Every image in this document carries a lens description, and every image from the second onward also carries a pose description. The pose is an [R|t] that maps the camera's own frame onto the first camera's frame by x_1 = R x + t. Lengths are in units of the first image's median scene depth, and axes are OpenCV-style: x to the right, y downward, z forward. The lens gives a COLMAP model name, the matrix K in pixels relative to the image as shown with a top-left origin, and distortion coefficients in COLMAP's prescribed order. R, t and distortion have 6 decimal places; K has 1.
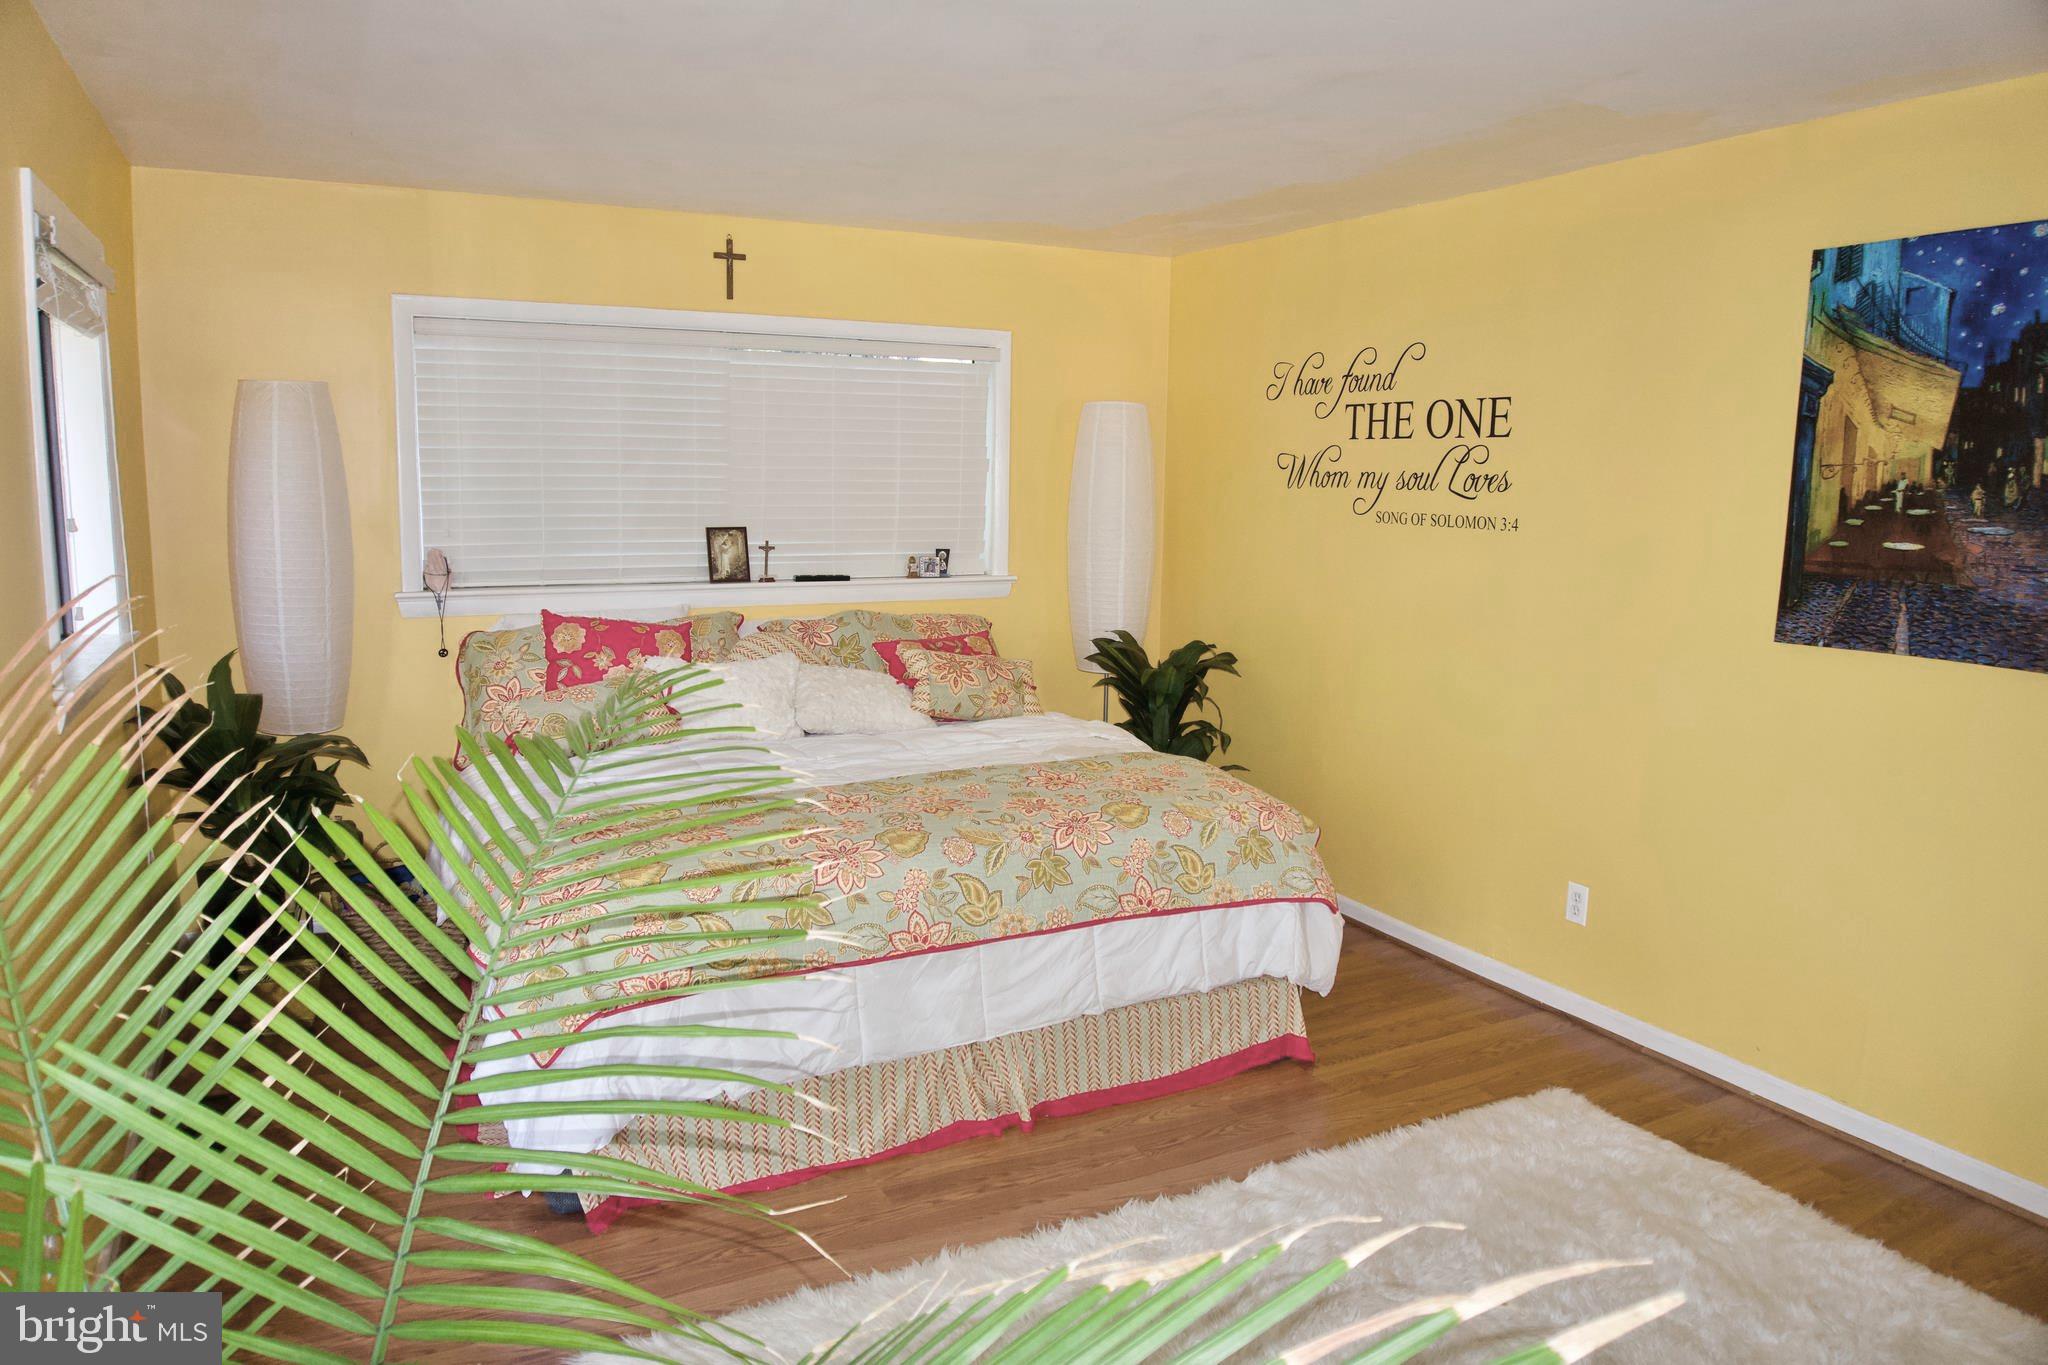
lens RADIAL K [[1386.4, 0, 1012.6], [0, 1386.4, 682.1], [0, 0, 1]] dist [-0.040272, 0.000891]
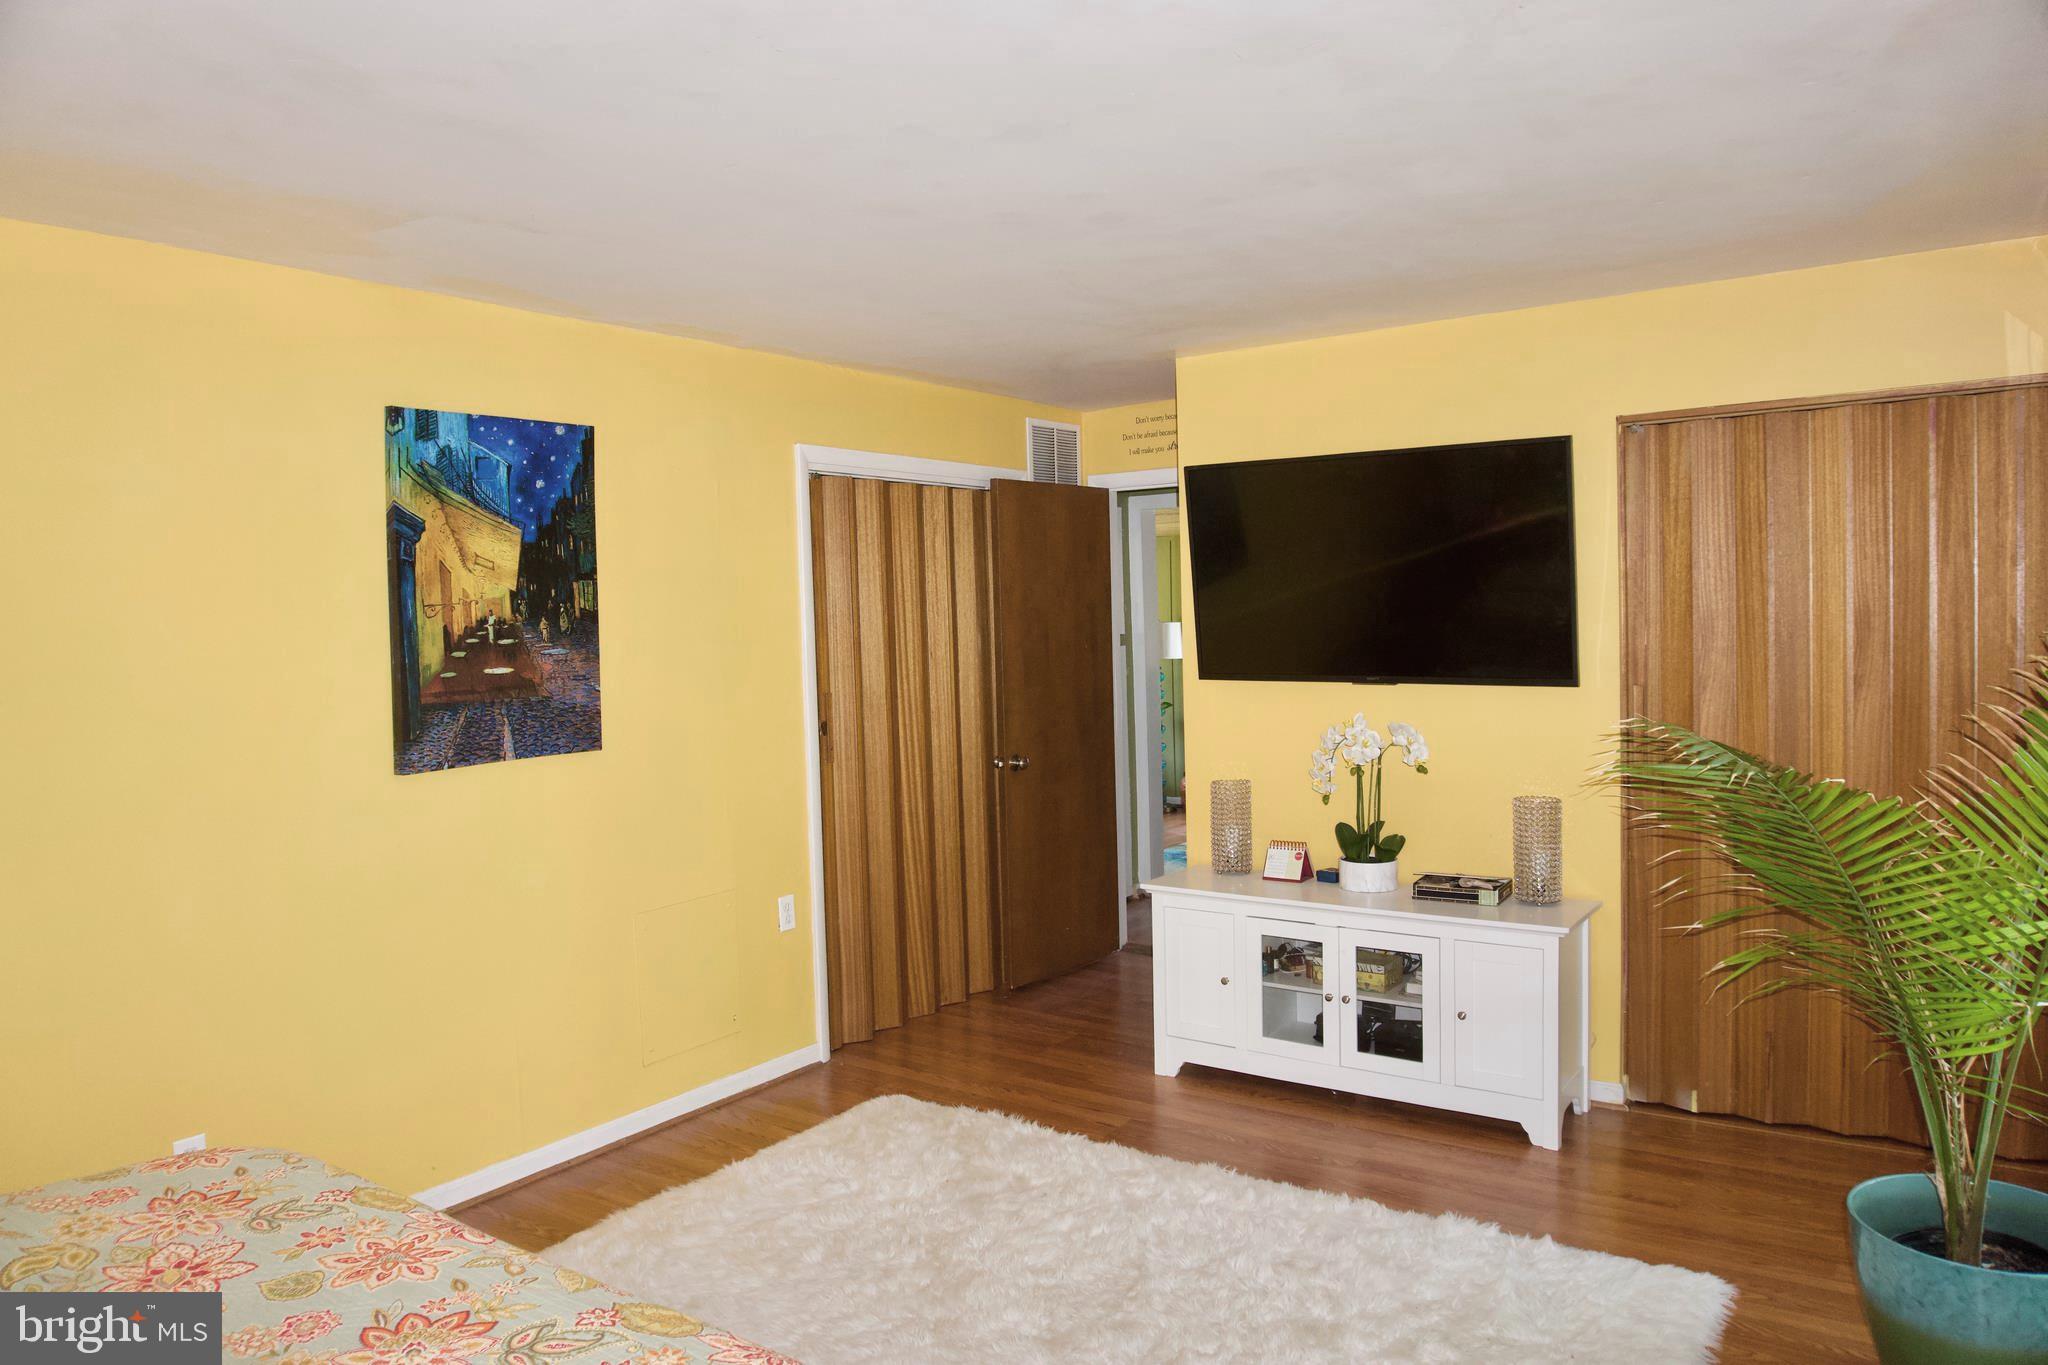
lens RADIAL K [[1386.4, 0, 1021.3], [0, 1386.4, 674.8], [0, 0, 1]] dist [-0.040272, 0.000891]
pose [[-0.458655, -0.047366, 0.887351, -0.625302], [0.149466, 0.980239, 0.129581, -0.183230], [-0.875954, 0.192061, -0.442512, 1.126751]]
